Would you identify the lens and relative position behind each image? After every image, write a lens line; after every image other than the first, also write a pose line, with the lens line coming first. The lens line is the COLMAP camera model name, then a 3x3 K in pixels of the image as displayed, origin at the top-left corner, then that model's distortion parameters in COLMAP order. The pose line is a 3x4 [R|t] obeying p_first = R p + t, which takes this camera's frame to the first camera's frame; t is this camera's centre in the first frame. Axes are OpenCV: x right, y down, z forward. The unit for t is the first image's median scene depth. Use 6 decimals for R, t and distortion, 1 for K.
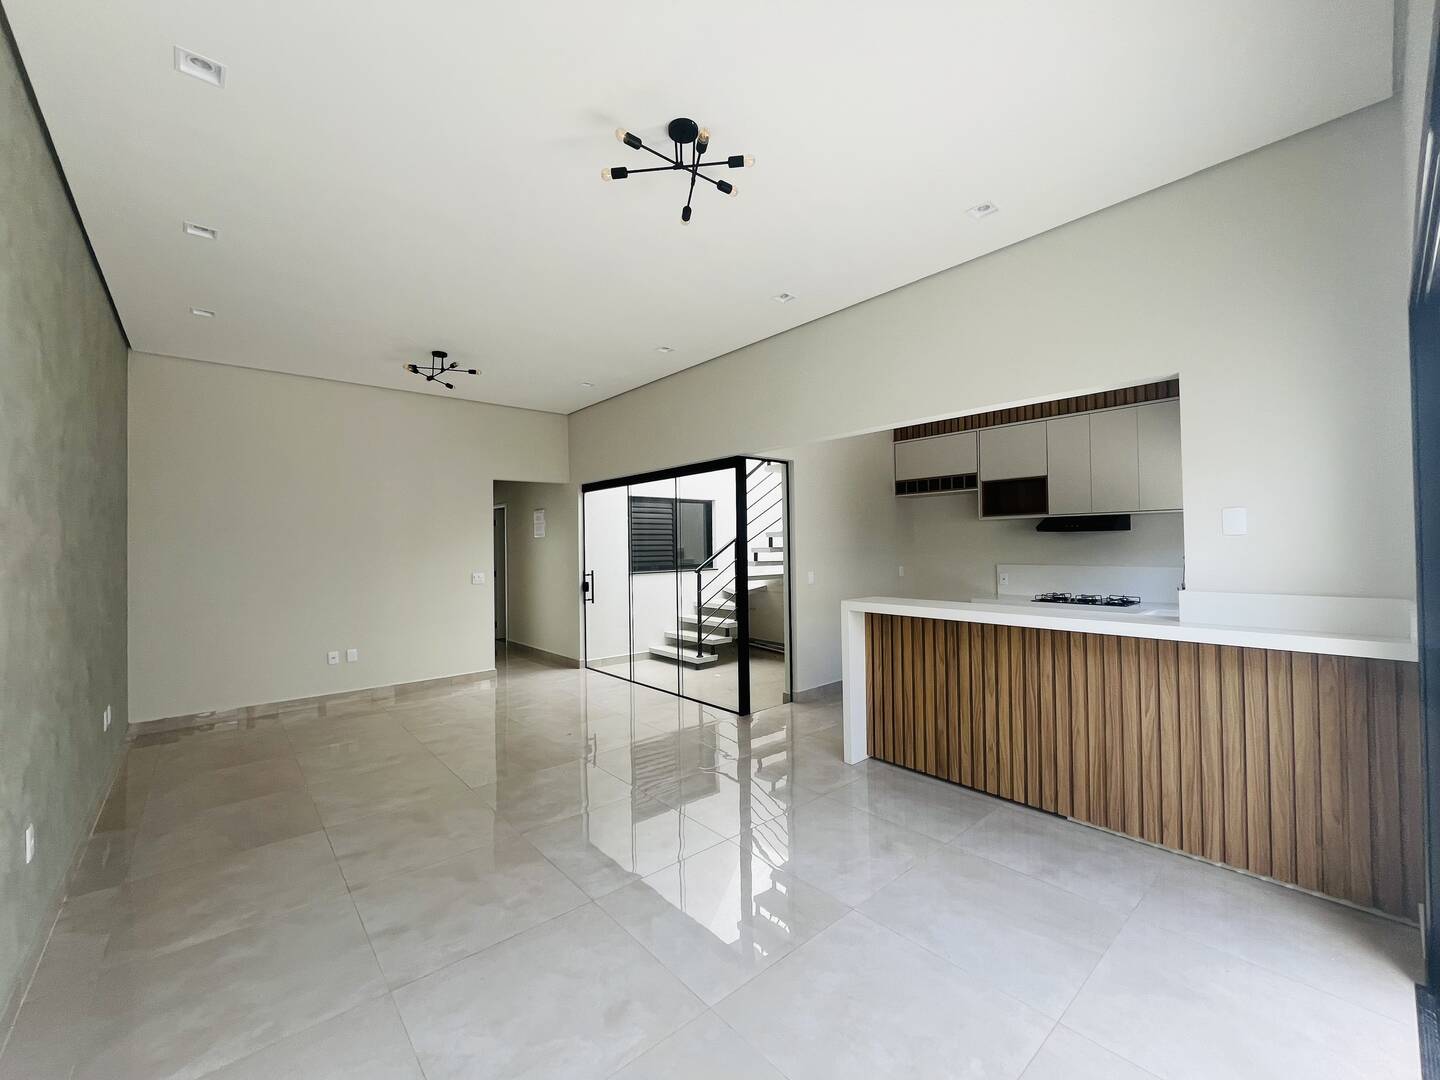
lens RADIAL K [[585.1, 0, 716.4], [0, 585.1, 535.3], [0, 0, 1]] dist [-0.003322, -0.000250]
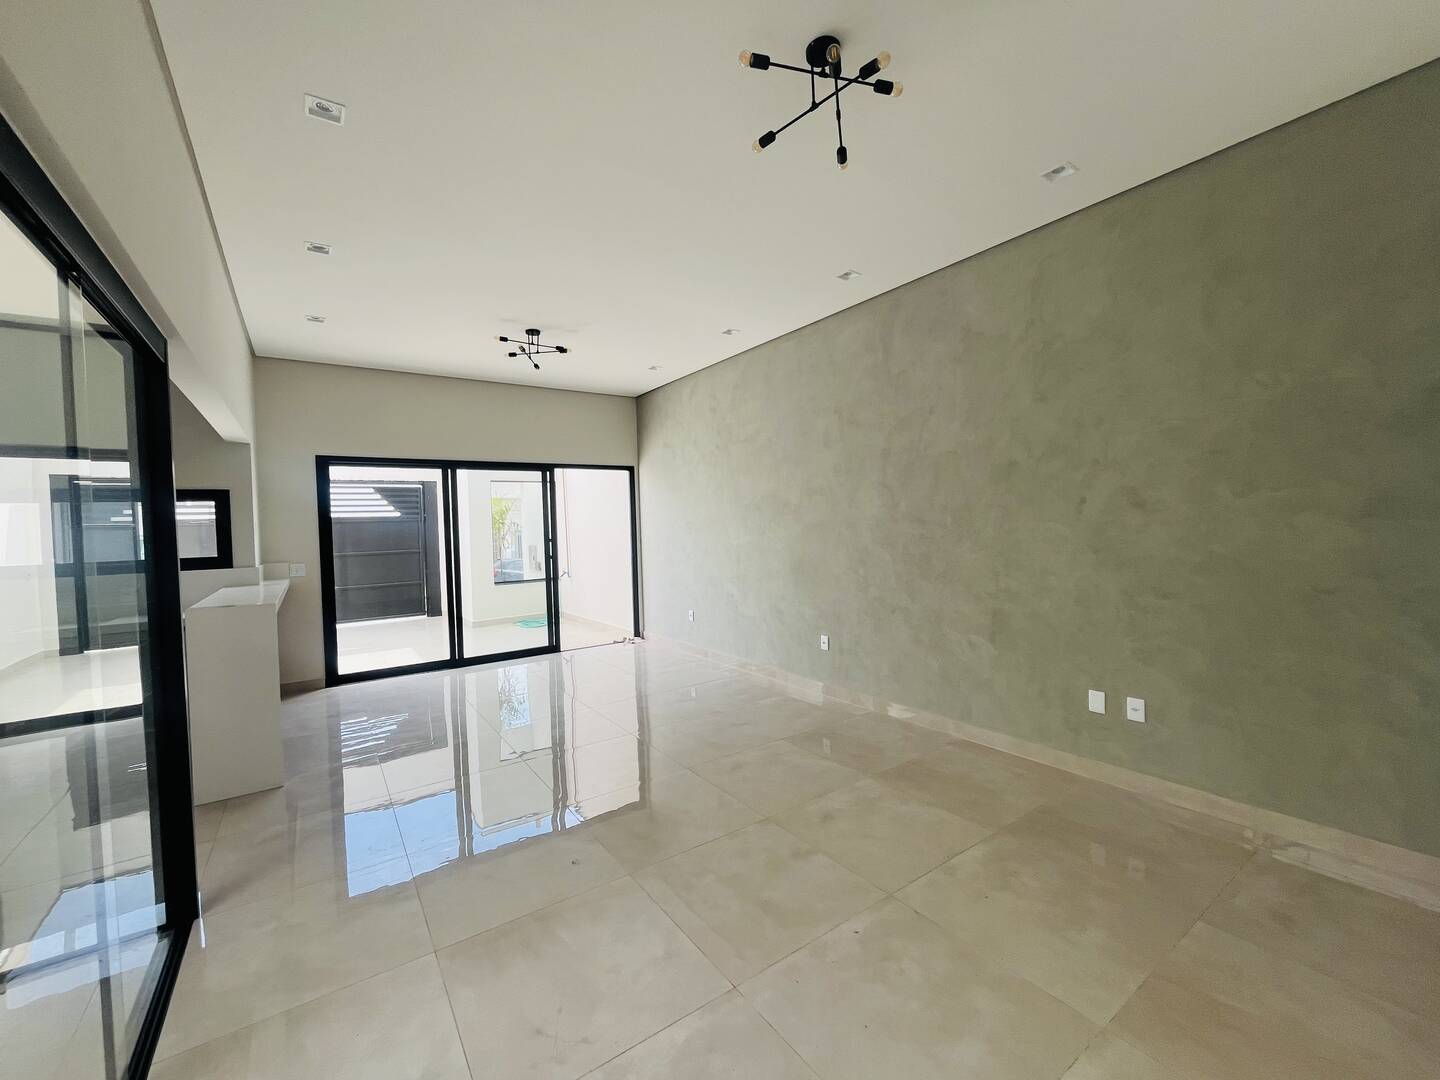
lens RADIAL K [[585.1, 0, 718.5], [0, 585.1, 540.9], [0, 0, 1]] dist [-0.003322, -0.000250]
pose [[-0.993139, 0.039009, 0.110240, -0.393179], [0.040537, 0.999110, 0.011651, 0.027112], [-0.109687, 0.016040, -0.993837, 1.301109]]
